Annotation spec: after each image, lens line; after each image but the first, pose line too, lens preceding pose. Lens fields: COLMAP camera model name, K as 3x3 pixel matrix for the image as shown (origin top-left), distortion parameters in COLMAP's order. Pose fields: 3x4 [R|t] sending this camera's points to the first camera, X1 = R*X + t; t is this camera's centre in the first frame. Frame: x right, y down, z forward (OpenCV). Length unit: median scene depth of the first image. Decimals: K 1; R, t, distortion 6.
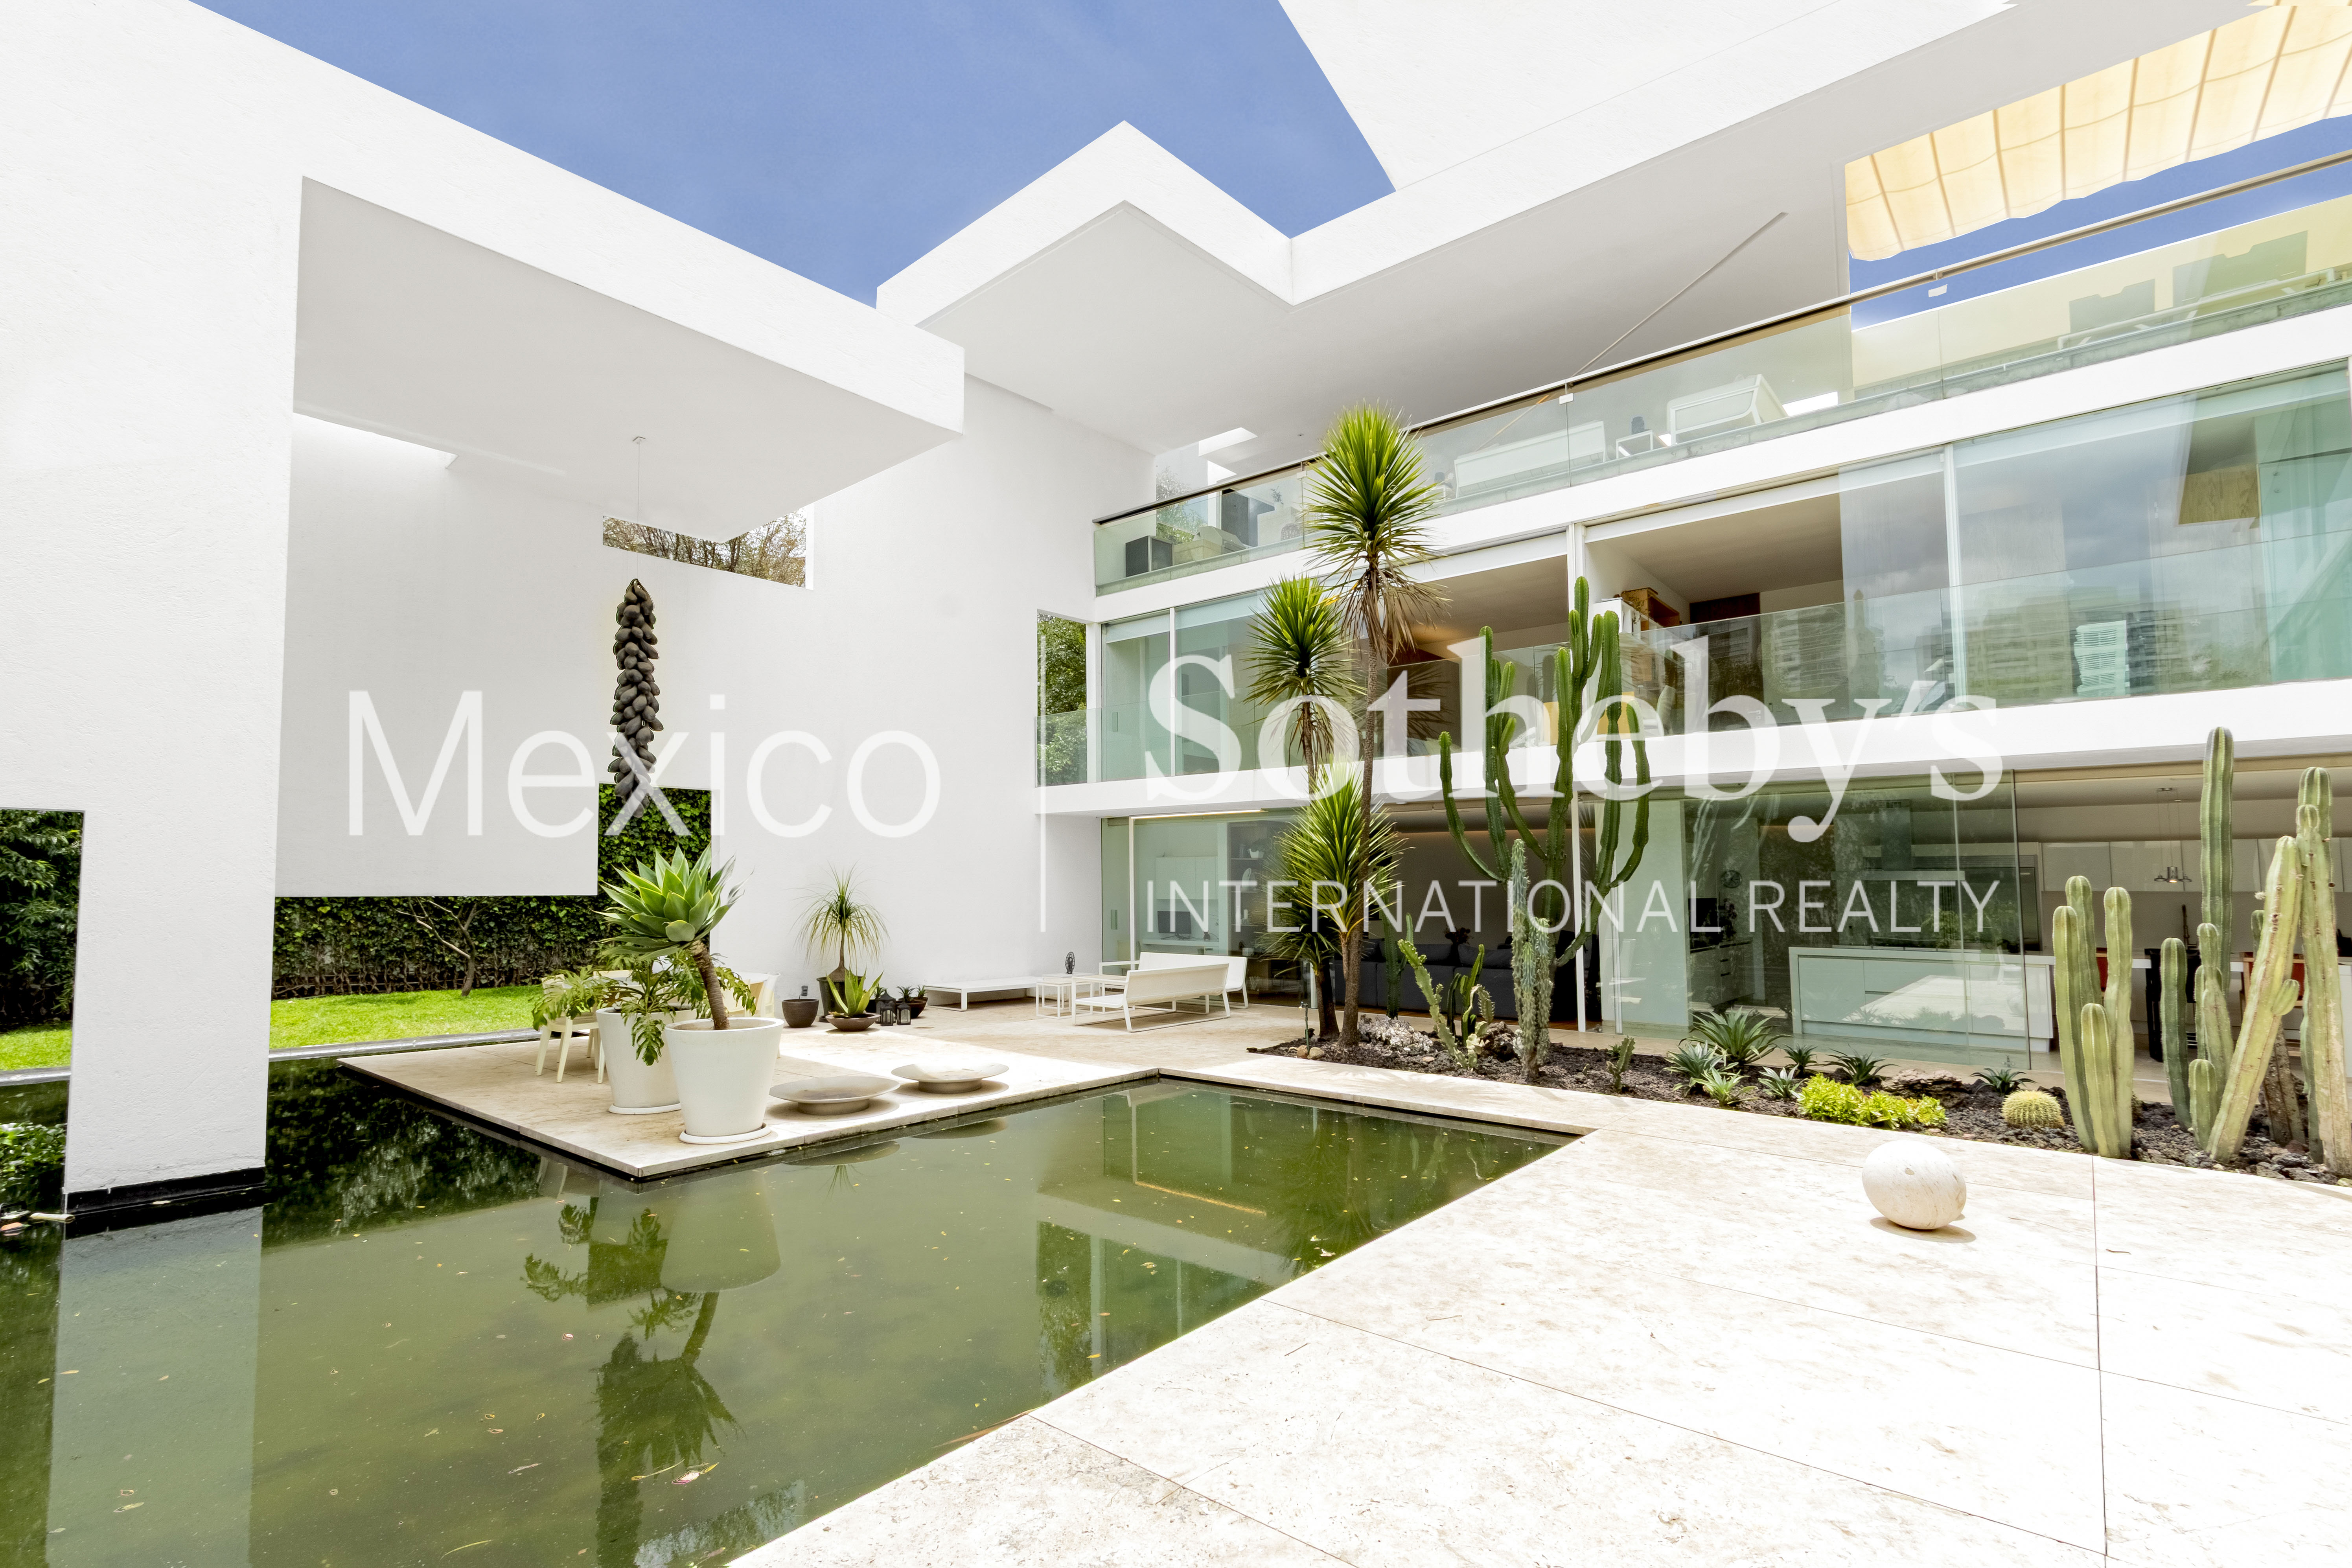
lens RADIAL K [[1057.9, 0, 1168.6], [0, 1057.9, 824.2], [0, 0, 1]] dist [-0.001457, -0.001160]
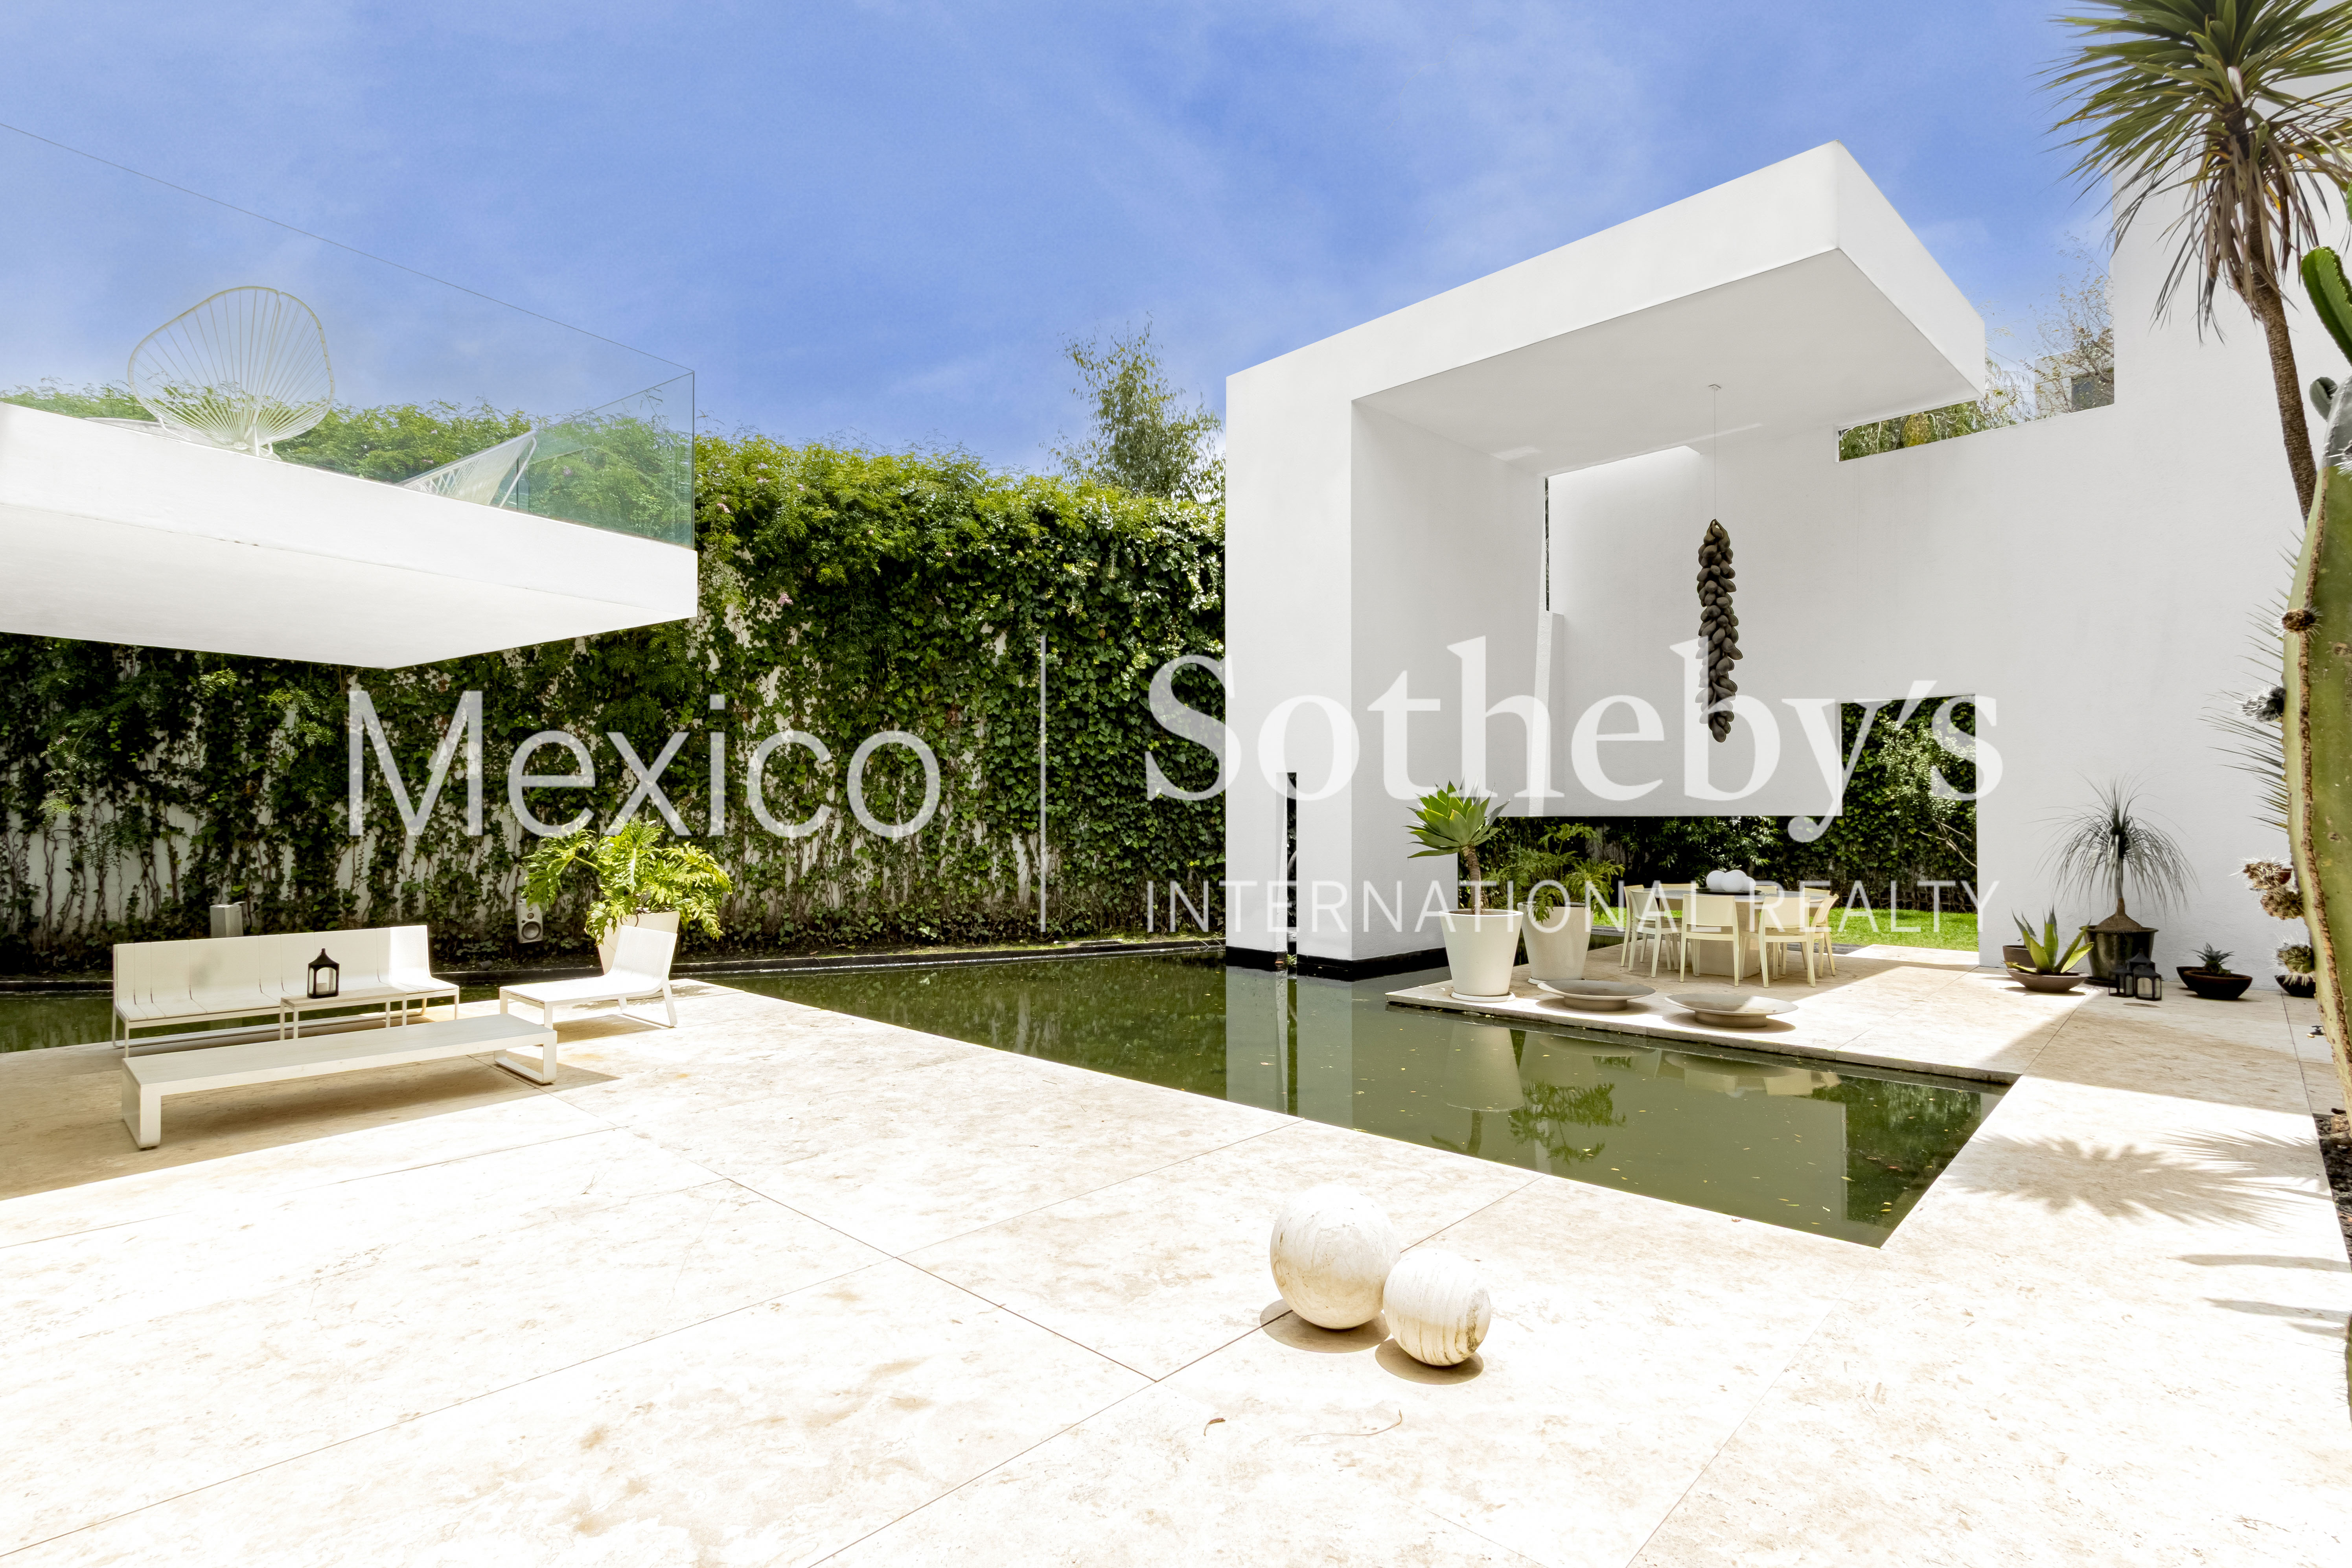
lens RADIAL K [[1140.9, 0, 1116.2], [0, 1140.9, 794.7], [0, 0, 1]] dist [0.002853, -0.000335]
pose [[-0.075862, -0.015997, -0.996990, 0.714986], [0.059327, 0.998027, -0.020528, 0.034106], [0.995352, -0.060706, -0.074763, 0.474985]]
